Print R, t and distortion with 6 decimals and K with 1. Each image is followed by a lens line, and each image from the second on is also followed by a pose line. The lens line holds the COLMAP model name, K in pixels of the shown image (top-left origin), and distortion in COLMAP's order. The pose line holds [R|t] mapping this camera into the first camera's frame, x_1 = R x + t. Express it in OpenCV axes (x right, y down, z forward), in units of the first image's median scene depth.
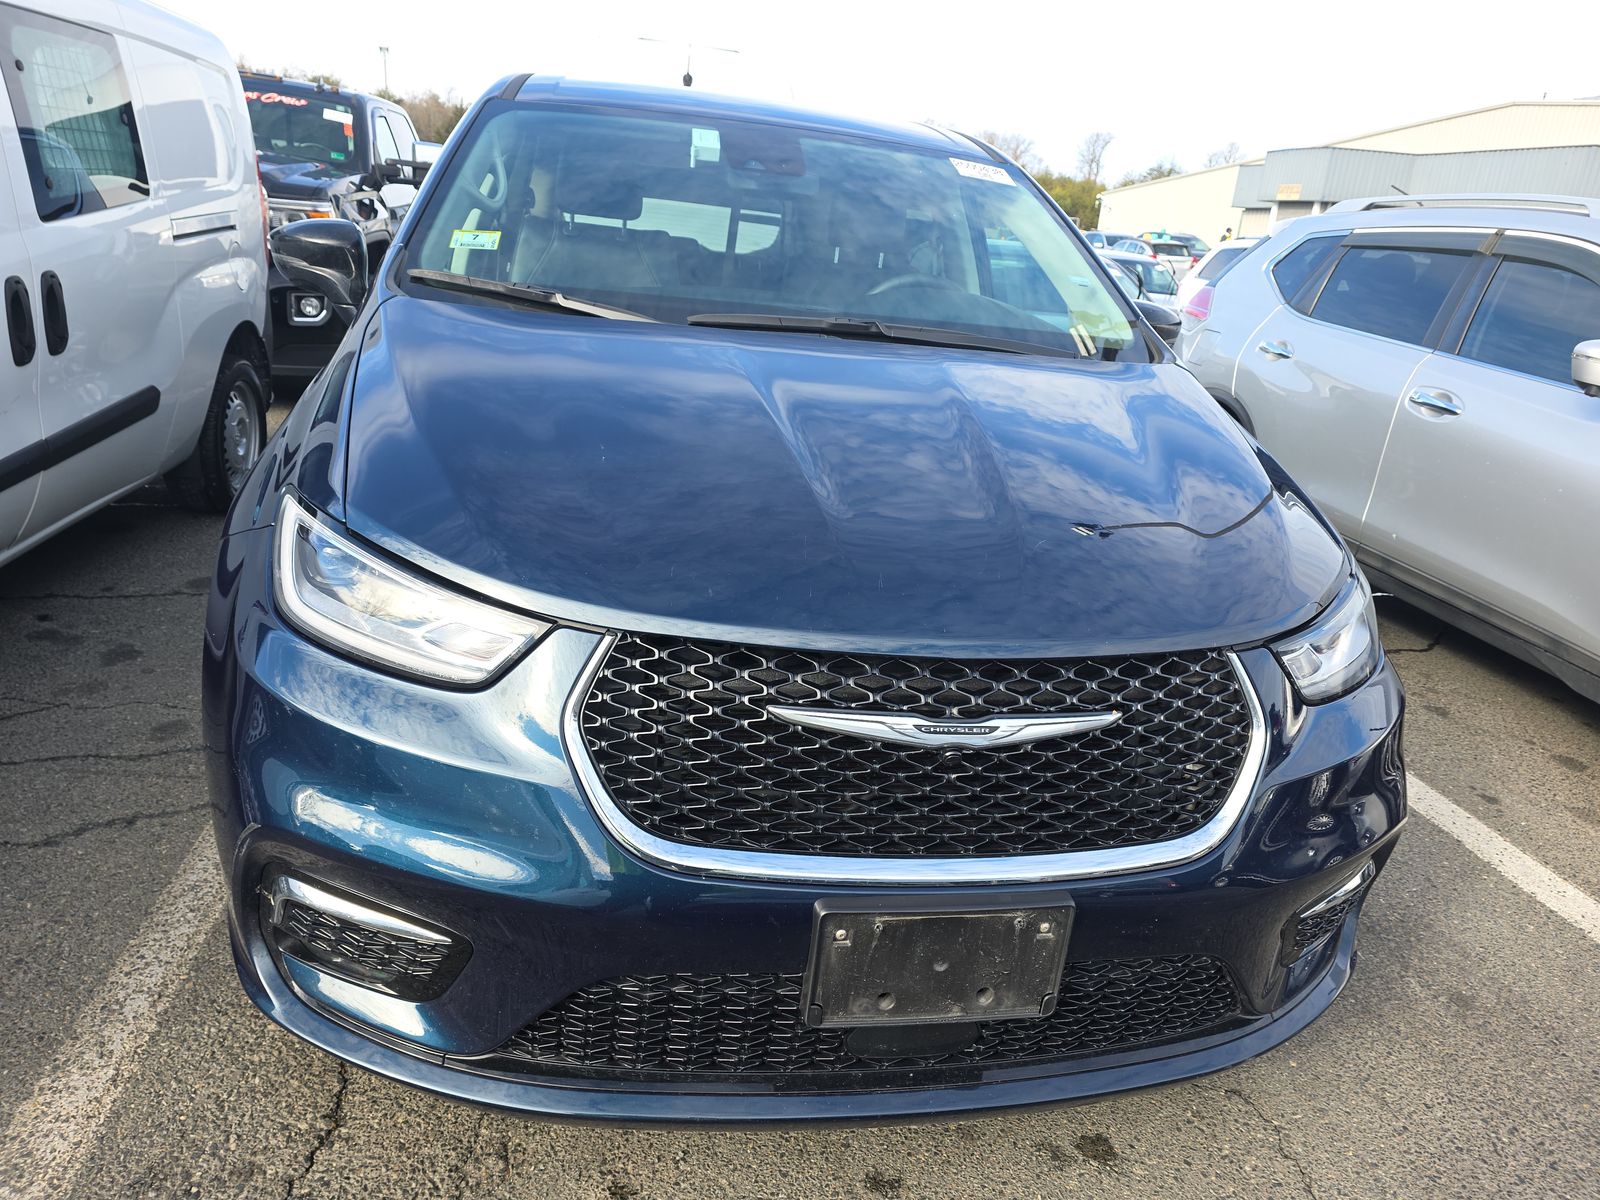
lens RADIAL K [[1096.7, 0, 800.0], [0, 1096.7, 600.0], [0, 0, 1]] dist [0.090827, -0.062123]
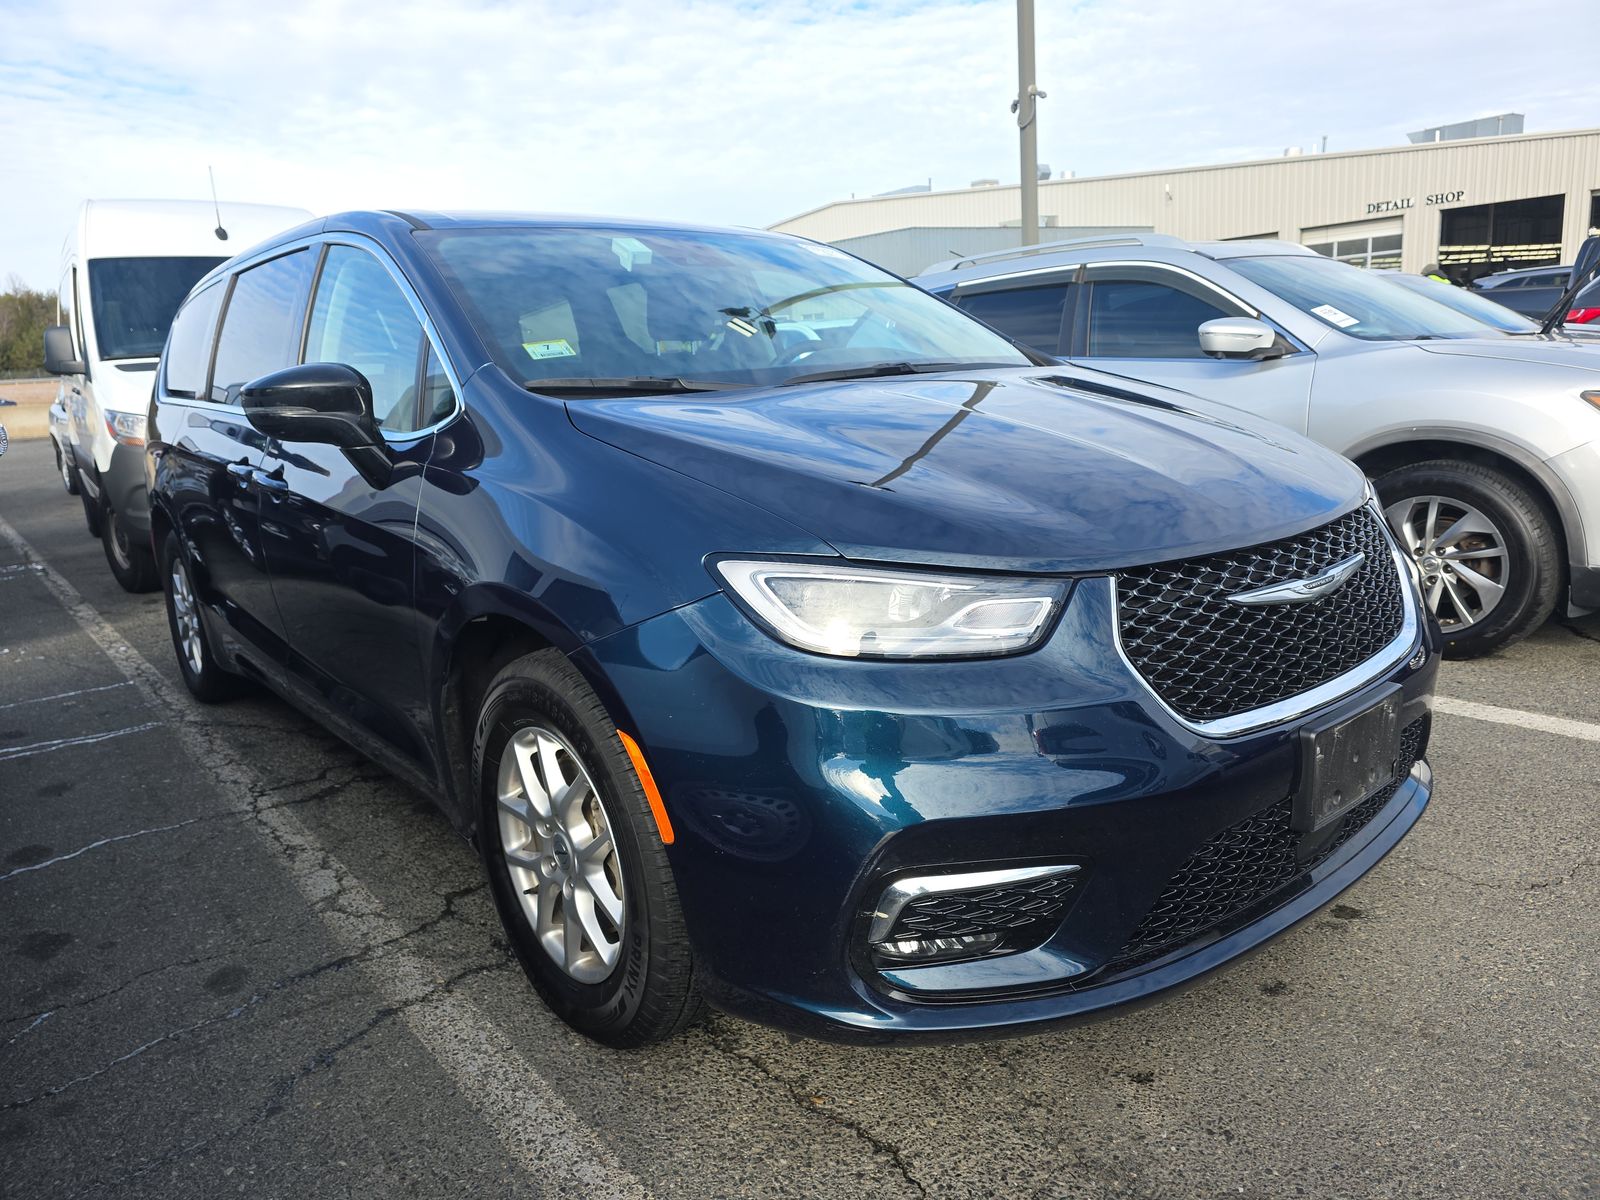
lens RADIAL K [[1110.5, 0, 800.0], [0, 1110.5, 600.0], [0, 0, 1]] dist [0.068312, 0.000164]
pose [[0.849626, -0.243645, 0.467731, -0.826892], [0.290862, 0.956288, -0.030208, -0.003141], [-0.439925, 0.161711, 0.883355, 0.056388]]
